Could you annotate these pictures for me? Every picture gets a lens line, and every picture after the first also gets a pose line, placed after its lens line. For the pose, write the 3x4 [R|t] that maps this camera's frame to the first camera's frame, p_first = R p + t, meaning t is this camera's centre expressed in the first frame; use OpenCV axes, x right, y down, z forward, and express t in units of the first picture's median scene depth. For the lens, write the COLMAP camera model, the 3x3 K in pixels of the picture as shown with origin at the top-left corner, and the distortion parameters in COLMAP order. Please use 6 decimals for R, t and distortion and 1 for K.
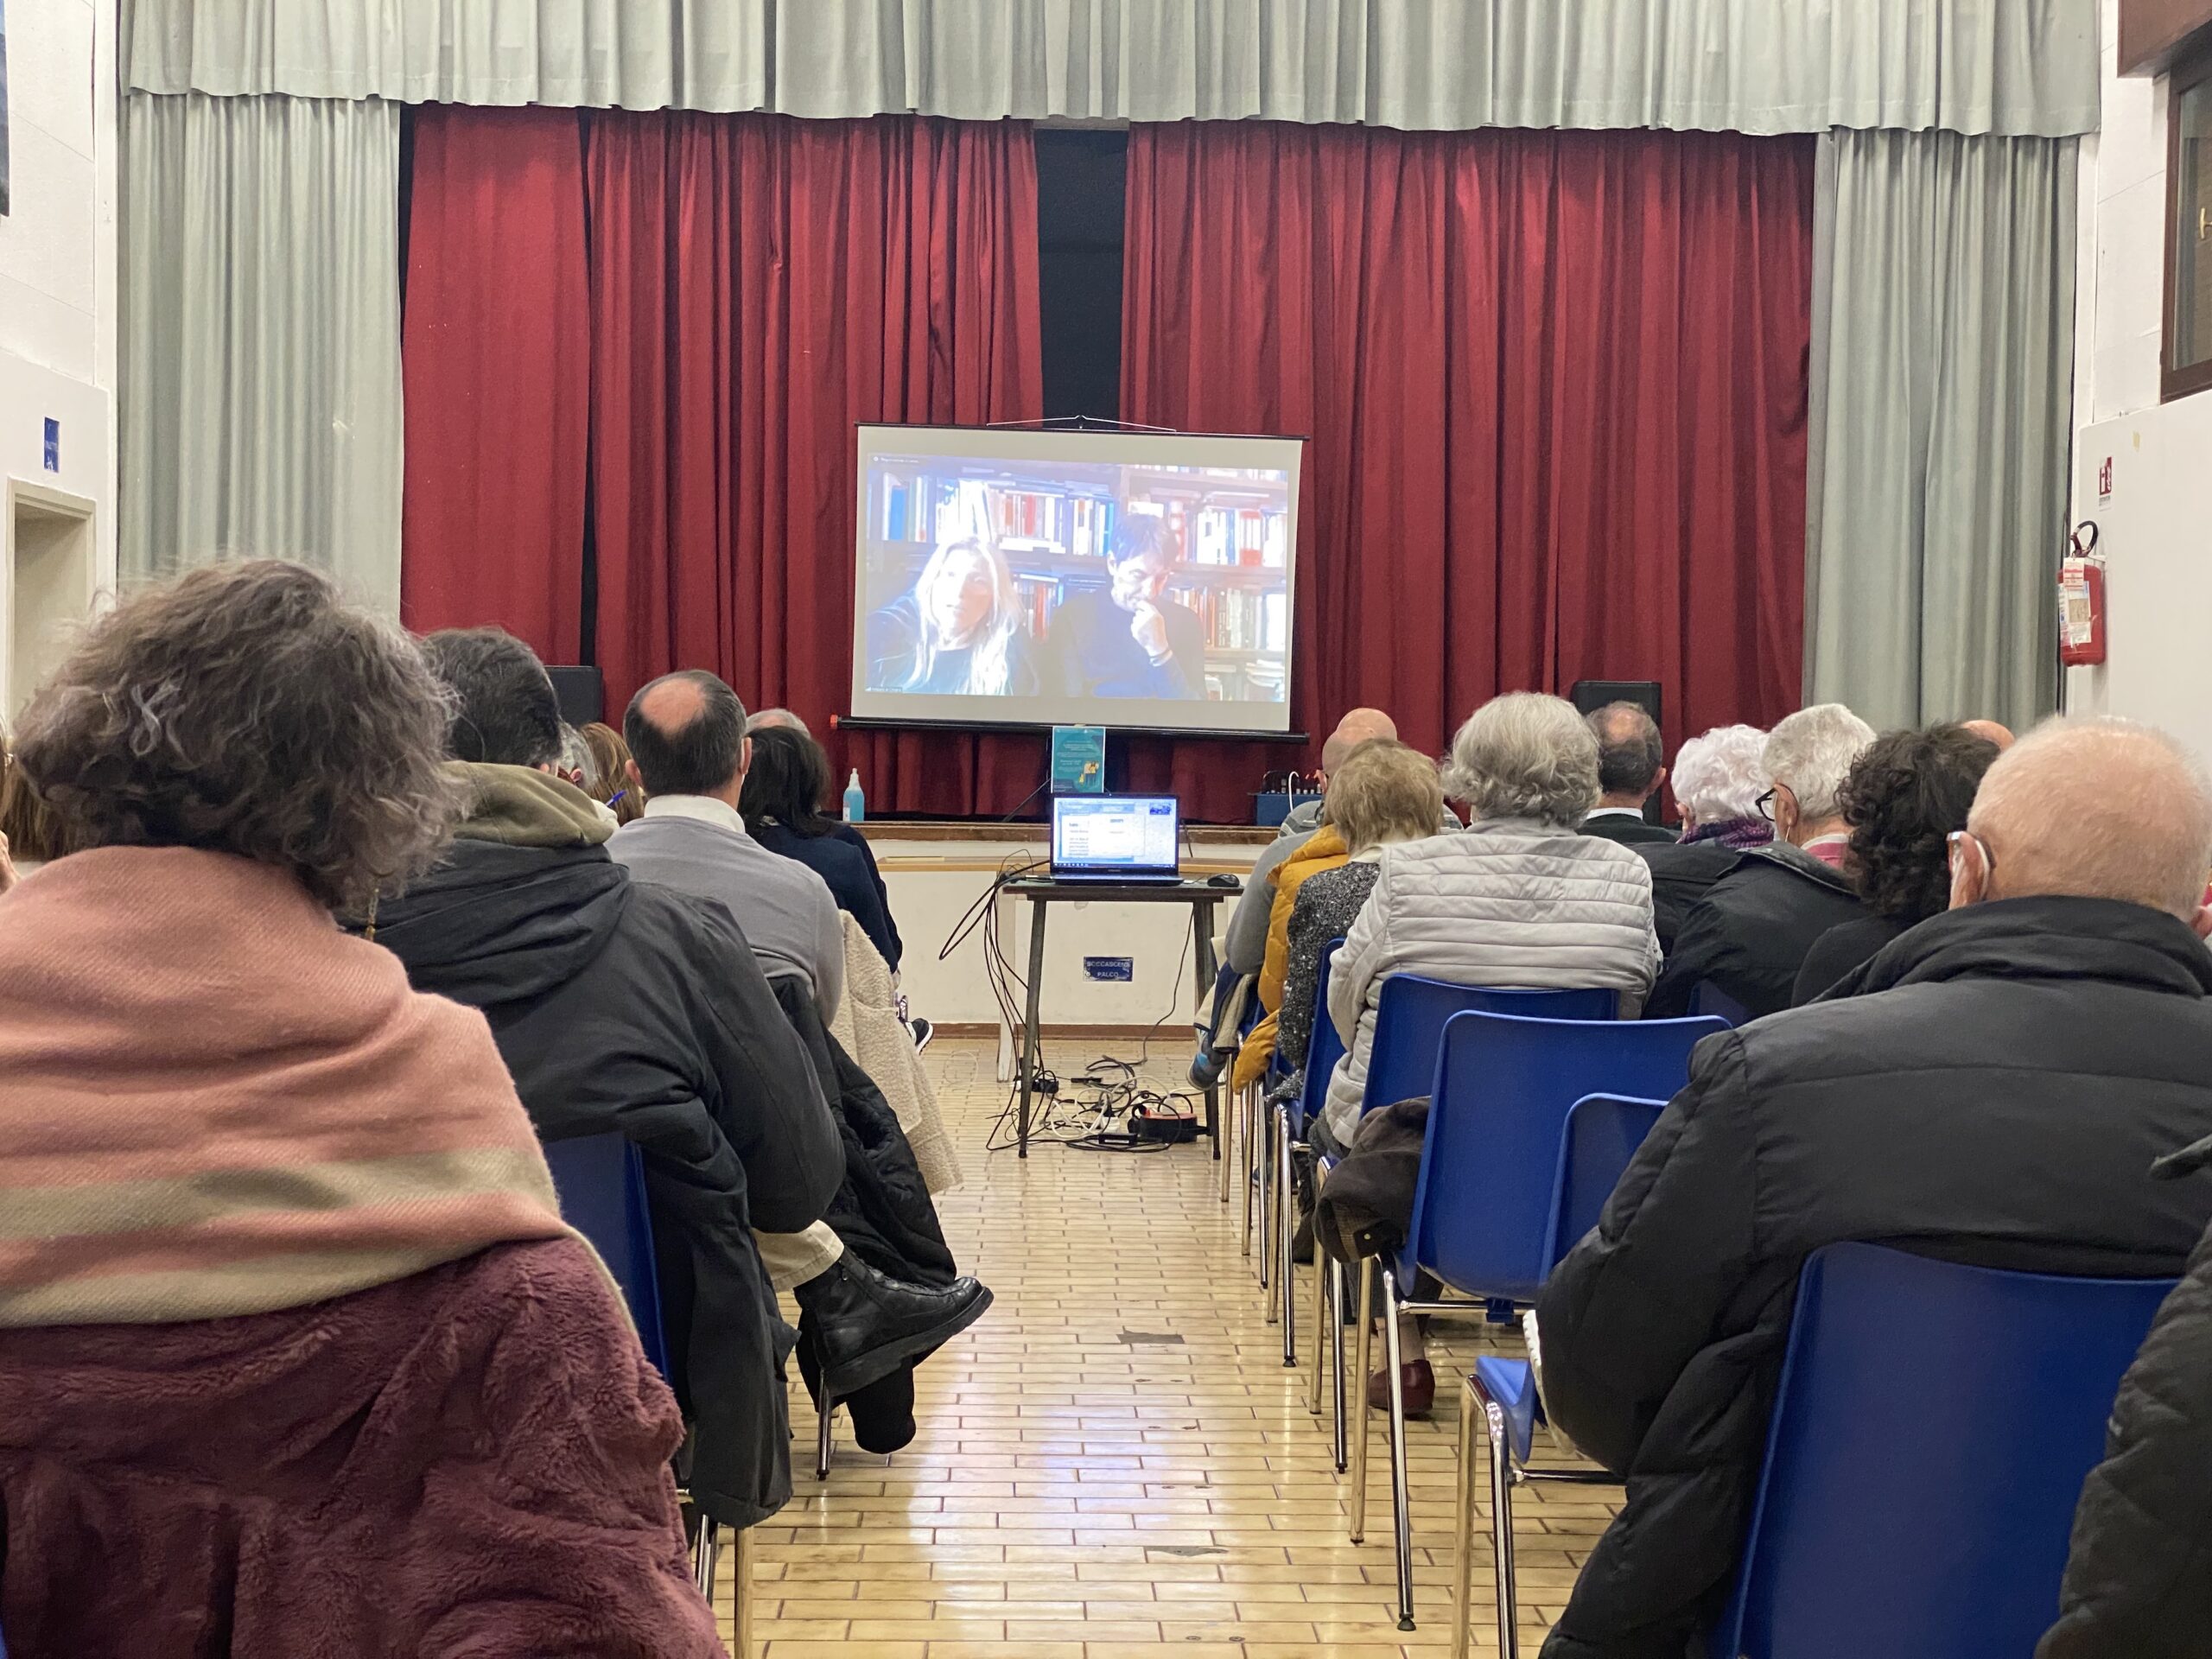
lens RADIAL K [[3379.7, 0, 1099.7], [0, 3379.7, 823.4], [0, 0, 1]] dist [0.206878, 0.000000]
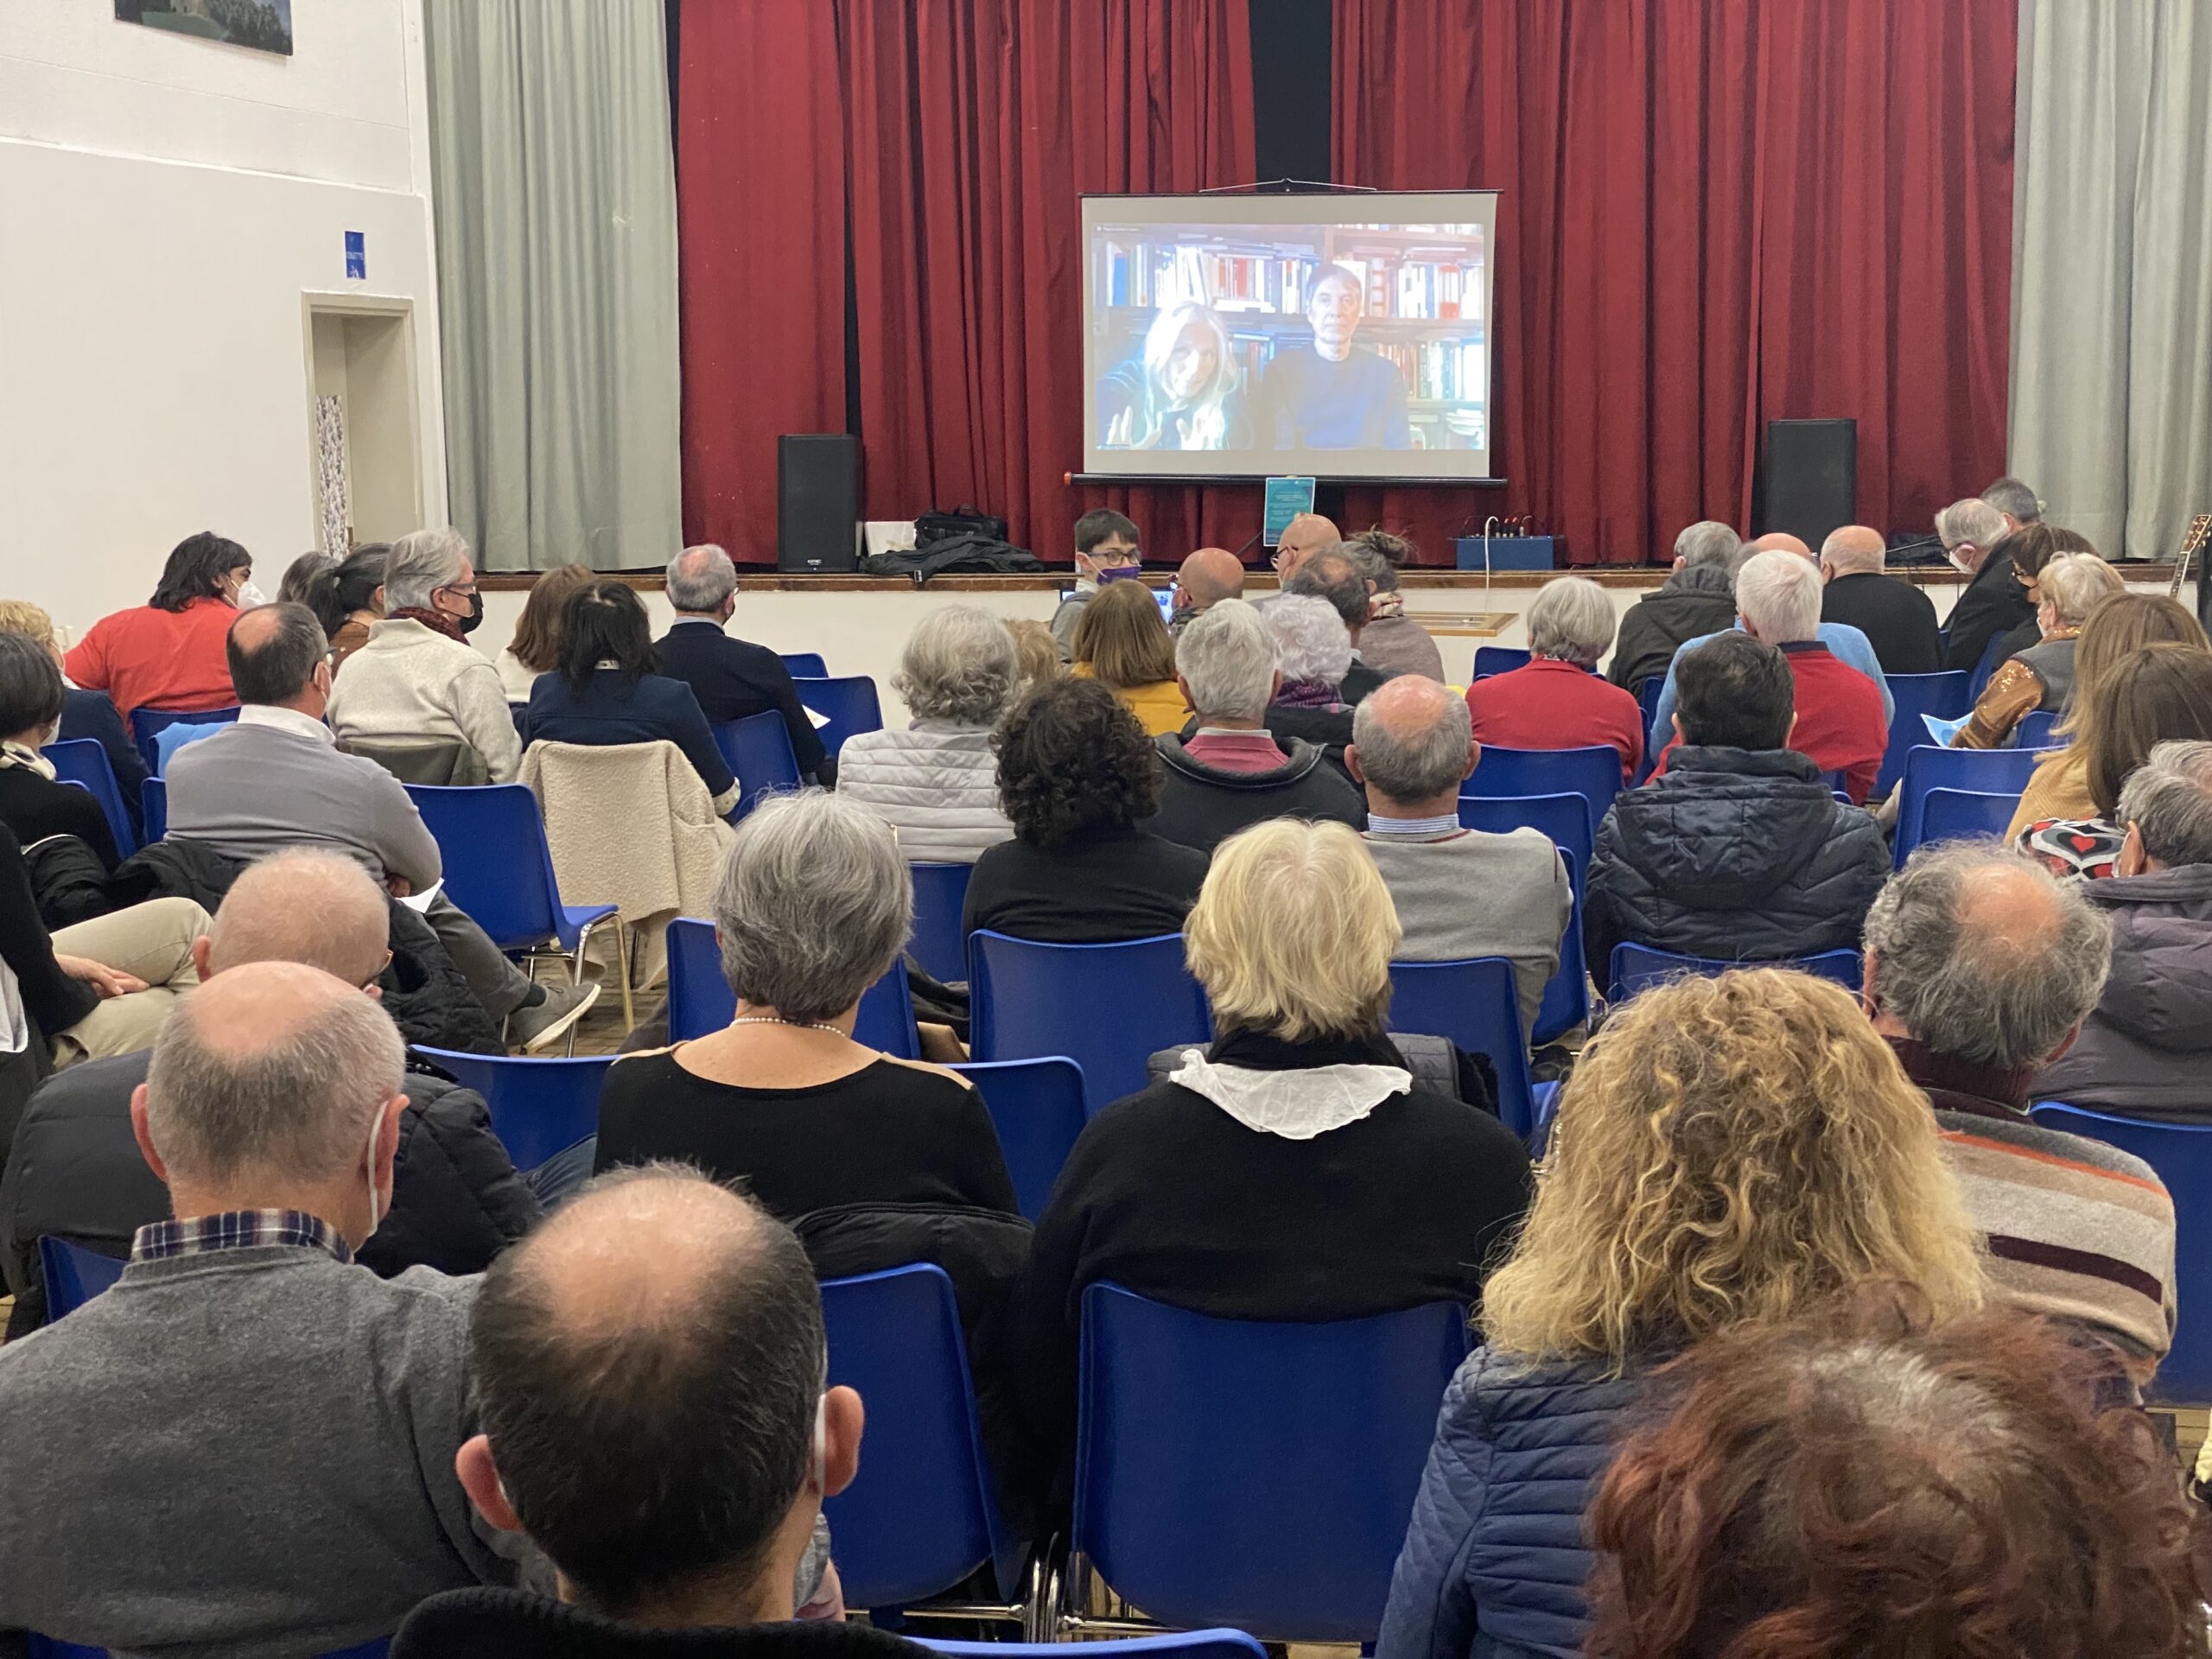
lens RADIAL K [[3379.7, 0, 1116.1], [0, 3379.7, 836.3], [0, 0, 1]] dist [0.206878, 0.000000]
pose [[0.975176, 0.000944, -0.221431, 0.176590], [0.023980, 0.993660, 0.109840, -0.035203], [0.220130, -0.112423, 0.968970, -0.055917]]
